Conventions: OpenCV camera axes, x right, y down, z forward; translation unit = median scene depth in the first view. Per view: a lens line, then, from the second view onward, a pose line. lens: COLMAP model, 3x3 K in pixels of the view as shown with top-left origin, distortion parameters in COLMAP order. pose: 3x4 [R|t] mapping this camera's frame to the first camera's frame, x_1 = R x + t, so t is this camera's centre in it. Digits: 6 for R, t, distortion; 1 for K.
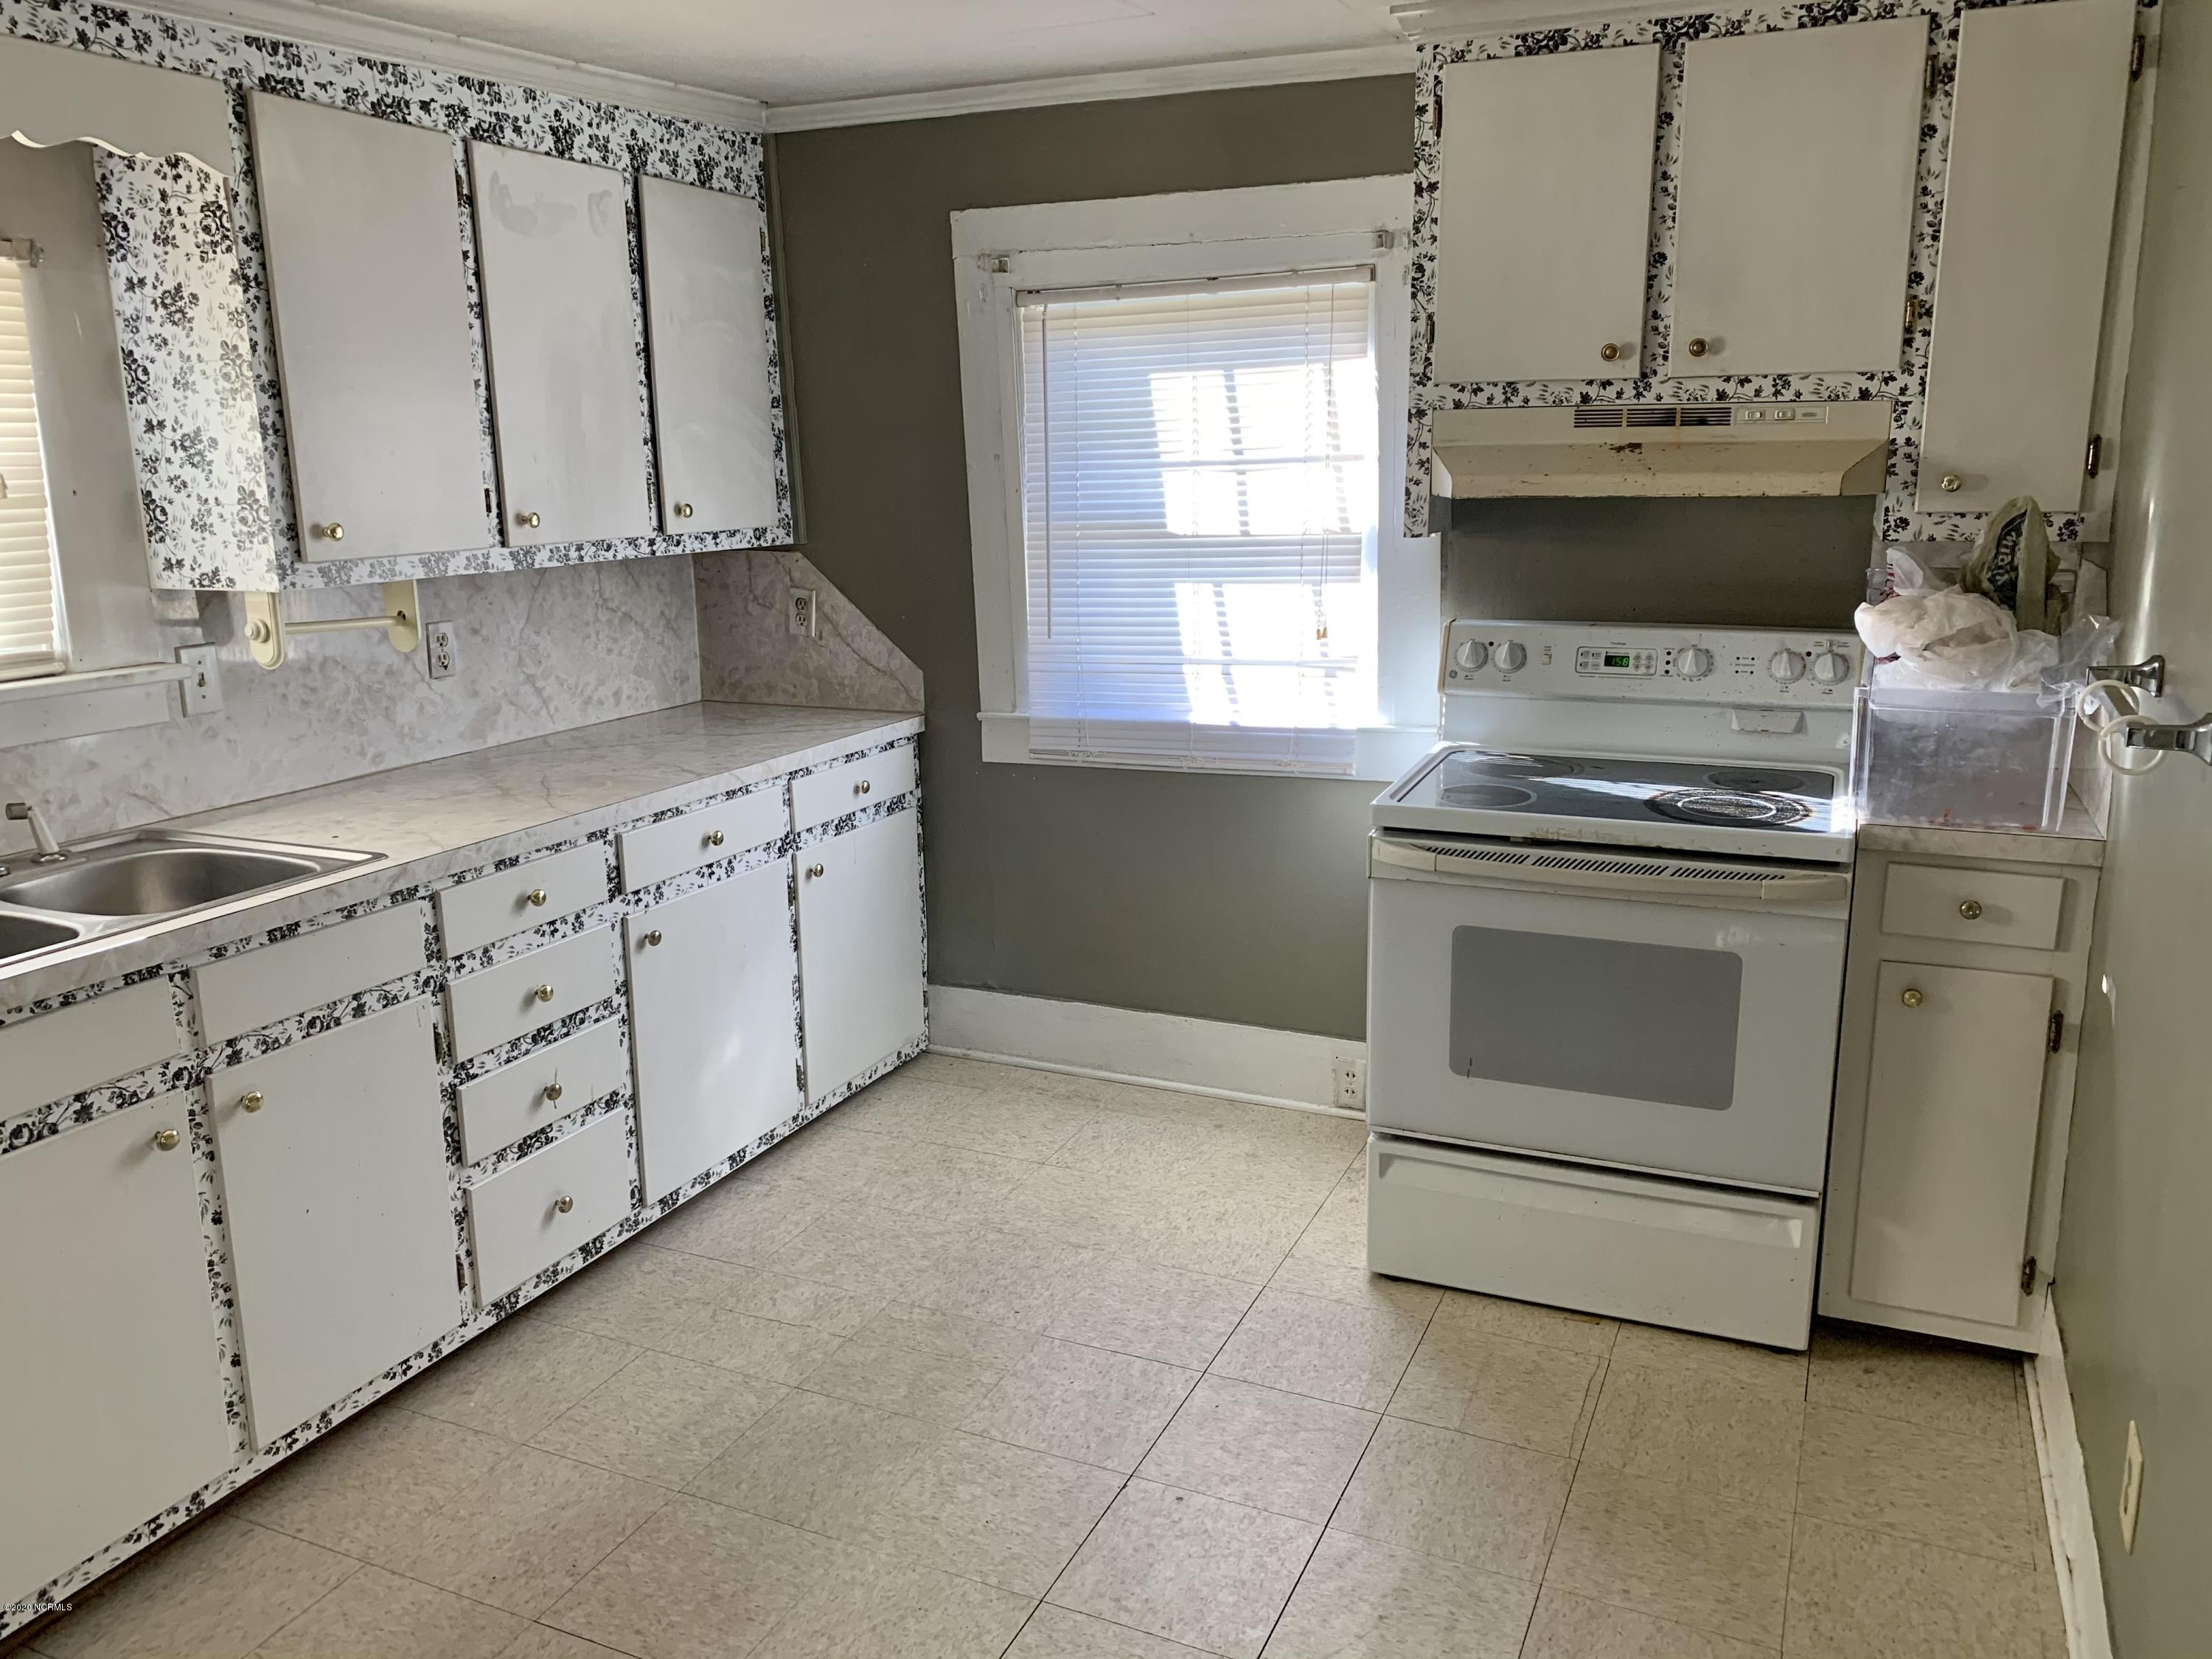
lens RADIAL K [[1691.3, 0, 1109.6], [0, 1691.3, 842.0], [0, 0, 1]] dist [0.043200, -0.049454]
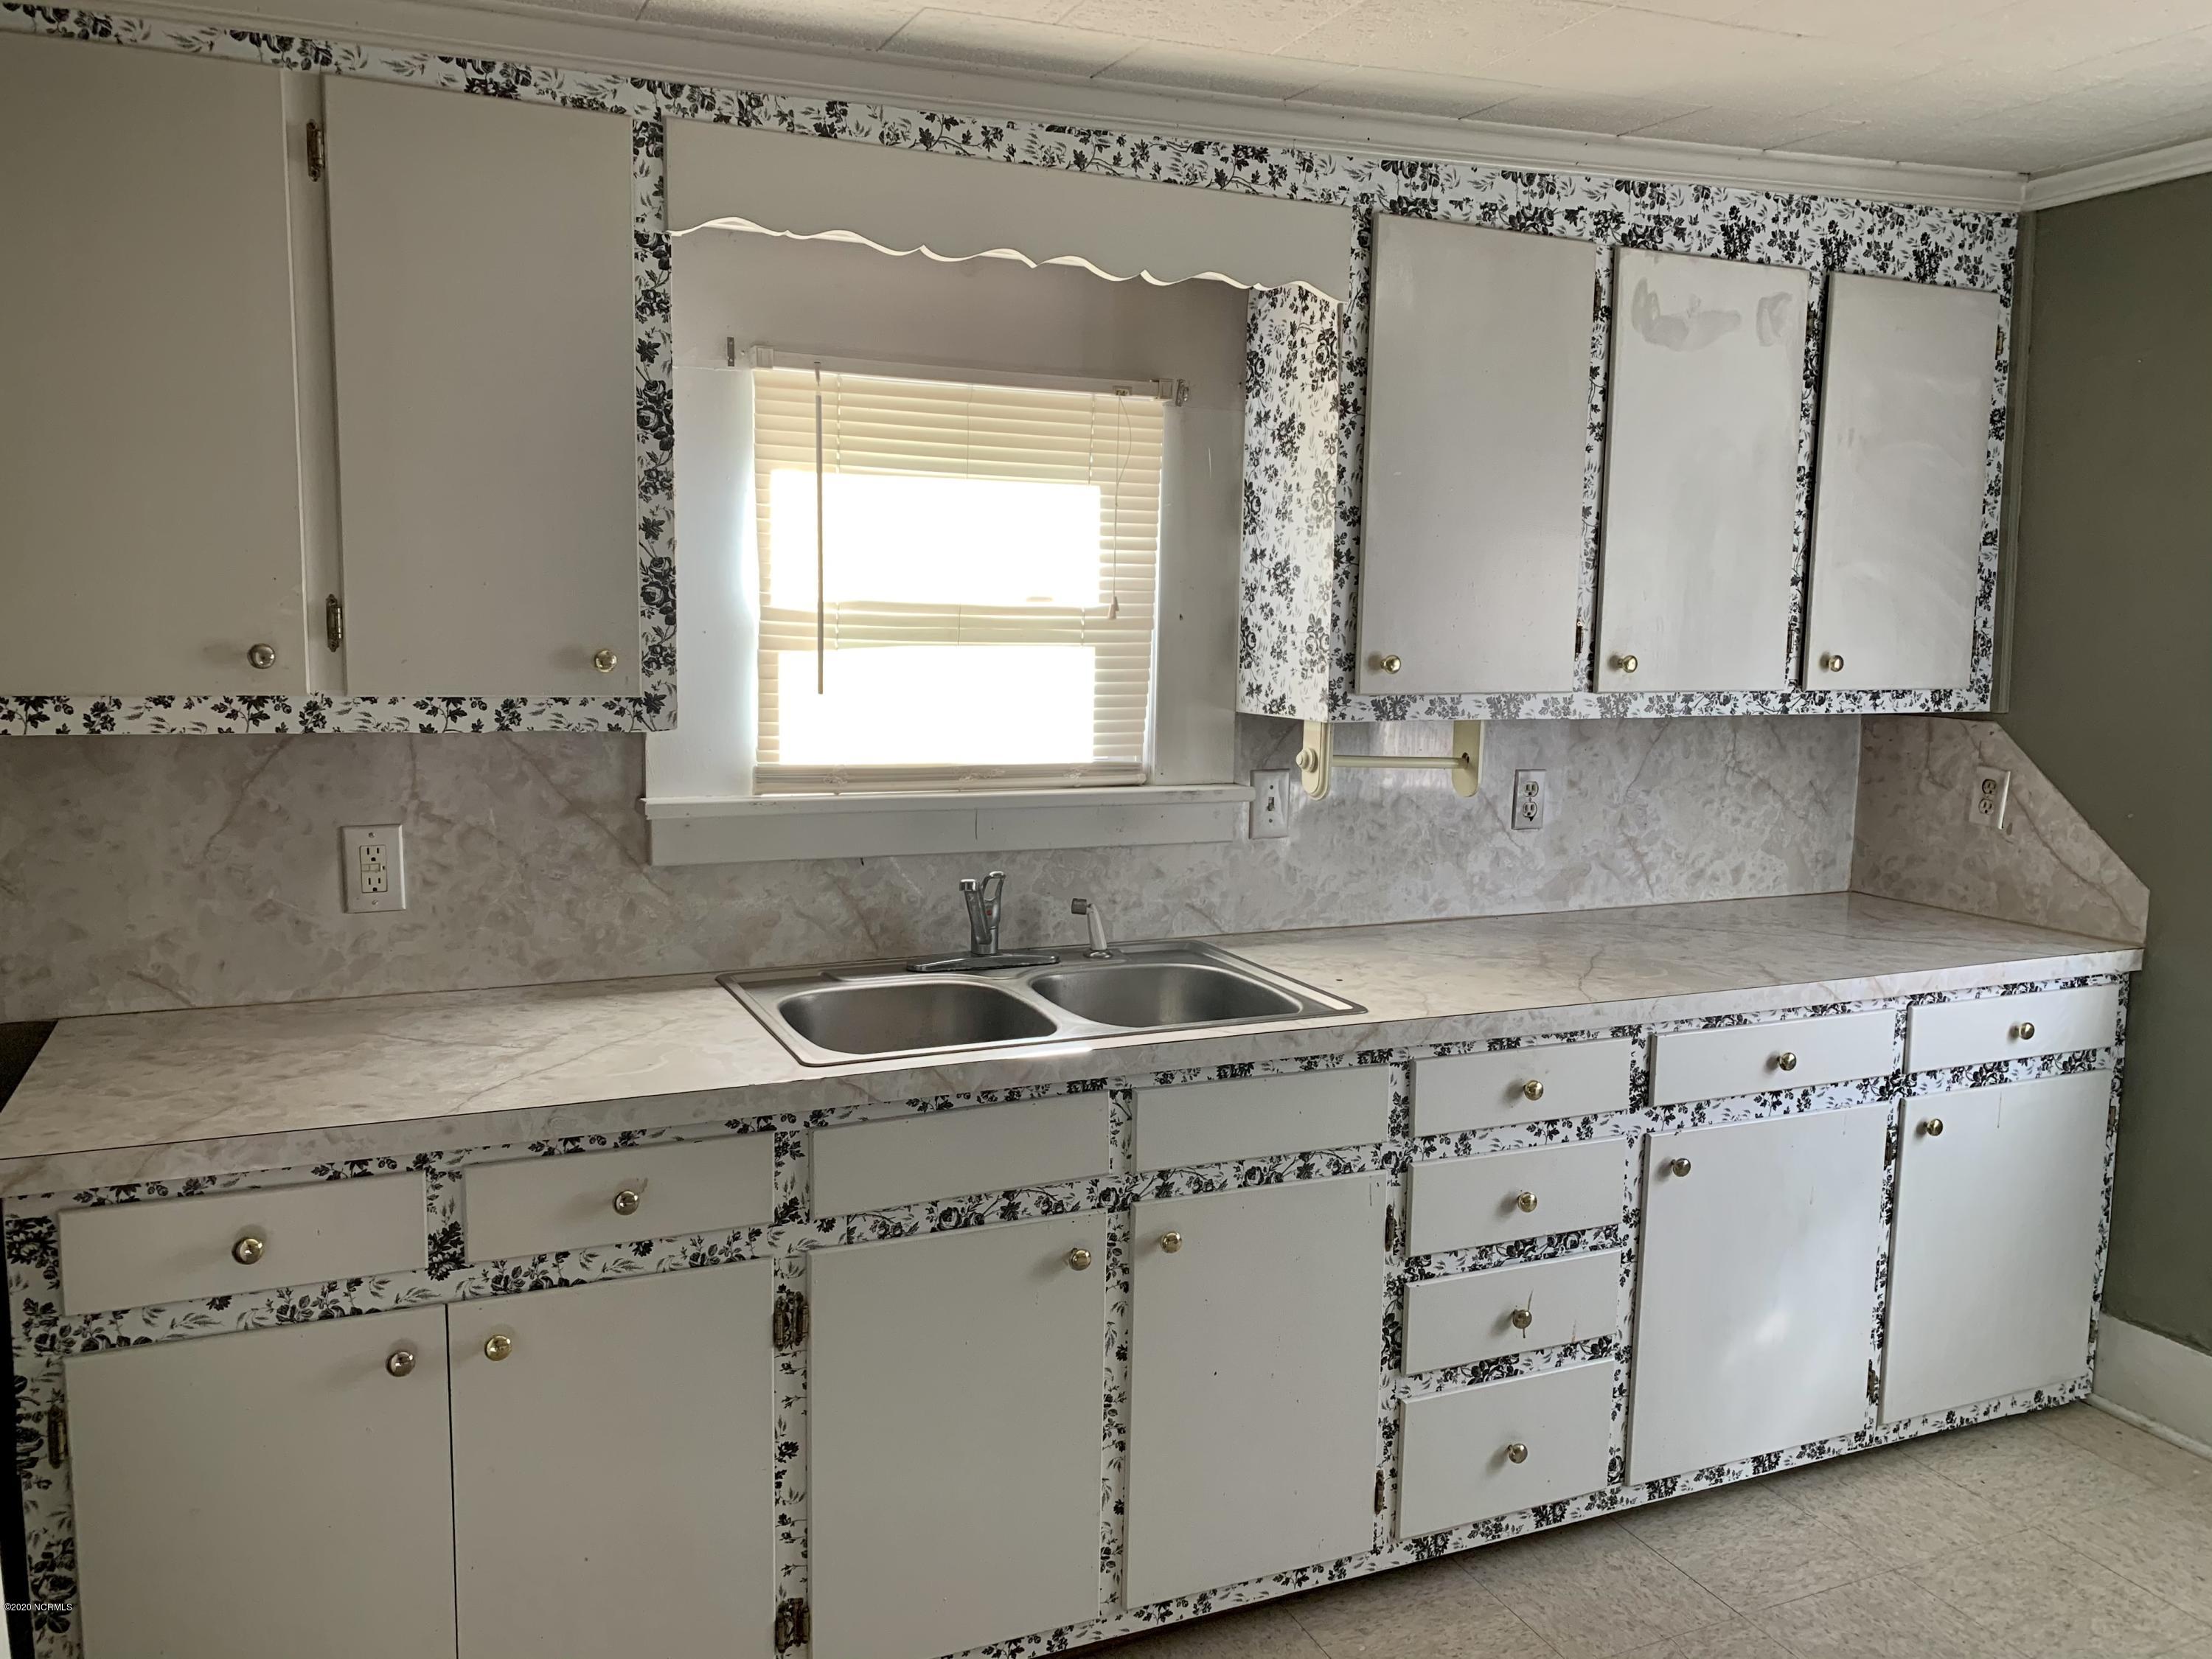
lens RADIAL K [[1691.3, 0, 1089.5], [0, 1691.3, 838.0], [0, 0, 1]] dist [0.043200, -0.049454]
pose [[0.739298, 0.111190, -0.664134, 0.050862], [-0.175784, 0.983942, -0.030947, -0.024488], [0.650029, 0.139623, 0.746972, 0.177756]]
